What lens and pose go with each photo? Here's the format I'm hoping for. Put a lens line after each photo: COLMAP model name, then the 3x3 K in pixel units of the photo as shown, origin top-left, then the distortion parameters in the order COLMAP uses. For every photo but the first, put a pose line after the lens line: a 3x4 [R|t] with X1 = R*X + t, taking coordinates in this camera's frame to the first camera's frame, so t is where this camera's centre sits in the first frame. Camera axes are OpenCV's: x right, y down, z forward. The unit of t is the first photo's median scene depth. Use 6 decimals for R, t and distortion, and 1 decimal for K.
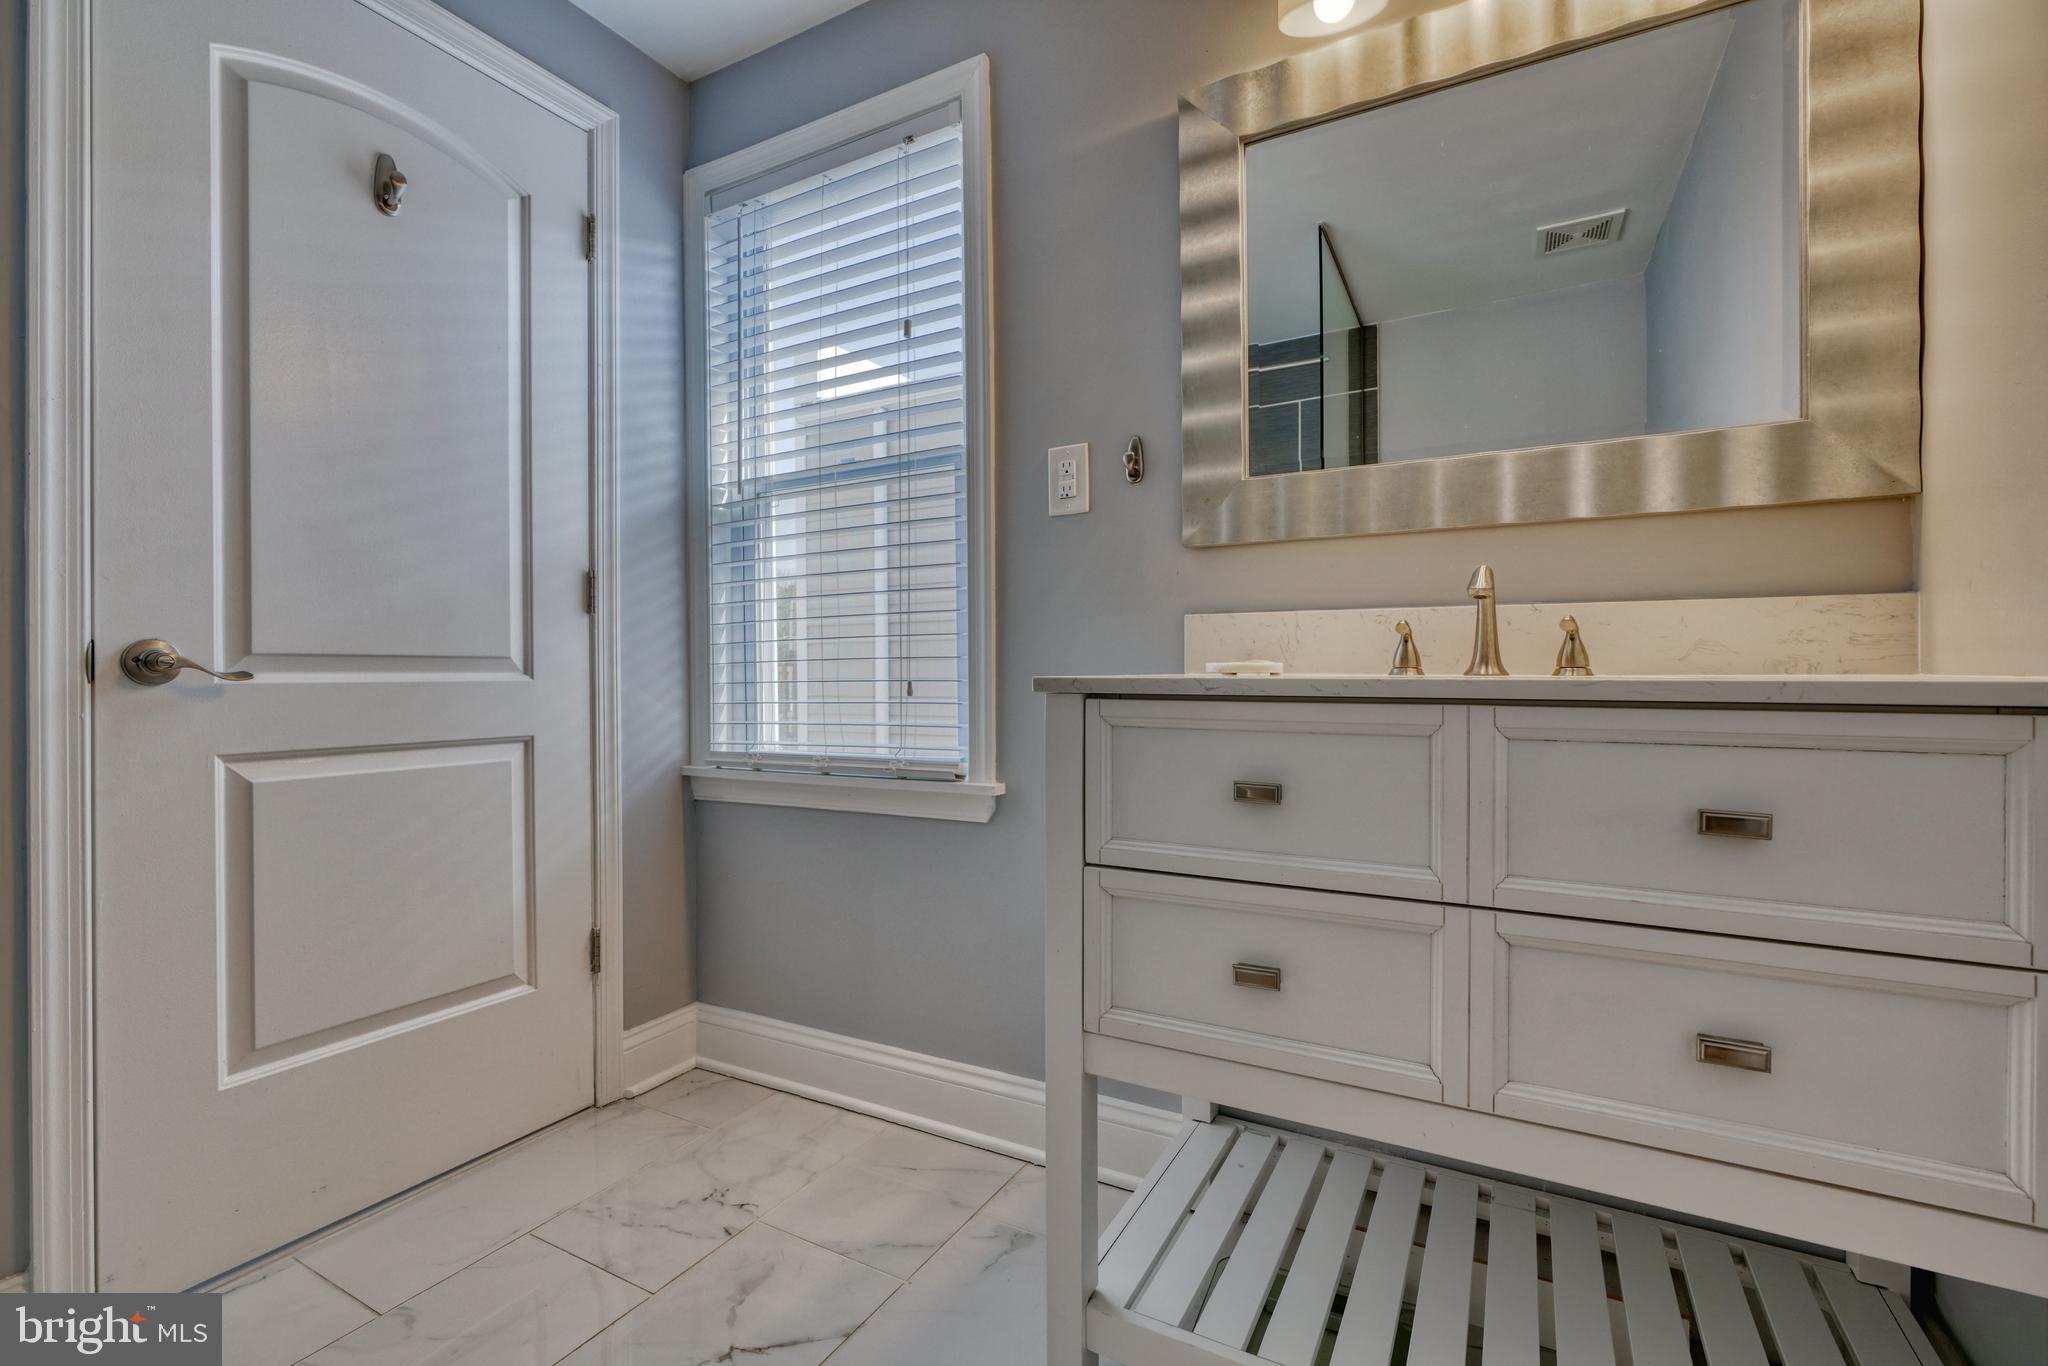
lens RADIAL K [[933.6, 0, 997.5], [0, 933.6, 647.4], [0, 0, 1]] dist [-0.012520, 0.008386]
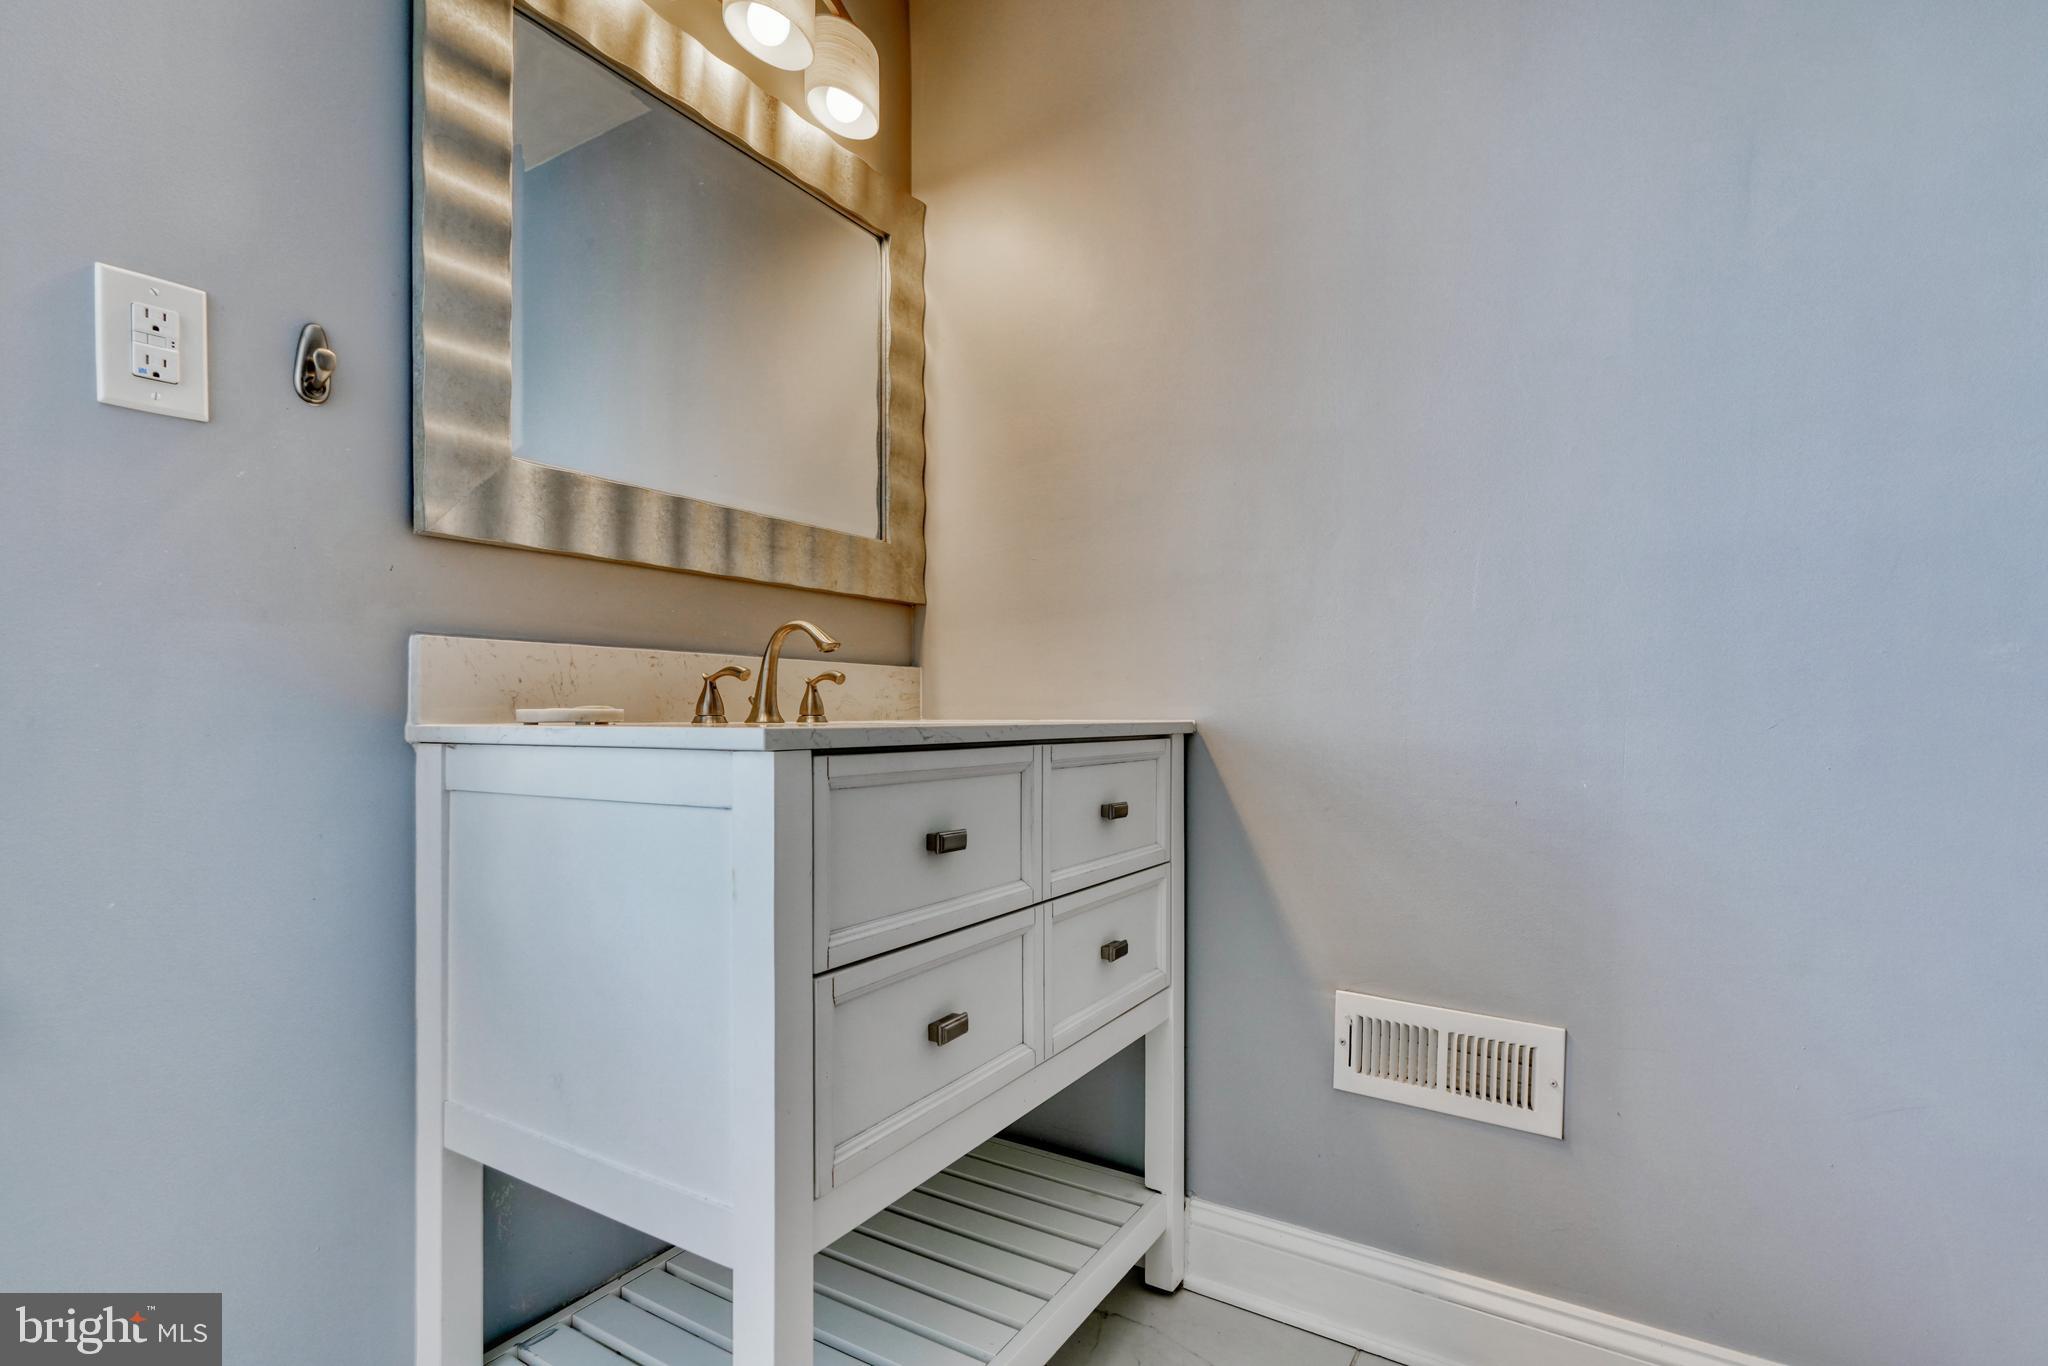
lens RADIAL K [[987.6, 0, 978.5], [0, 987.6, 708.0], [0, 0, 1]] dist [0.001045, 0.000177]
pose [[0.061173, 0.007980, 0.998095, -0.660495], [-0.022155, 0.999733, -0.006635, 0.017936], [-0.997881, -0.021707, 0.061334, 0.787365]]
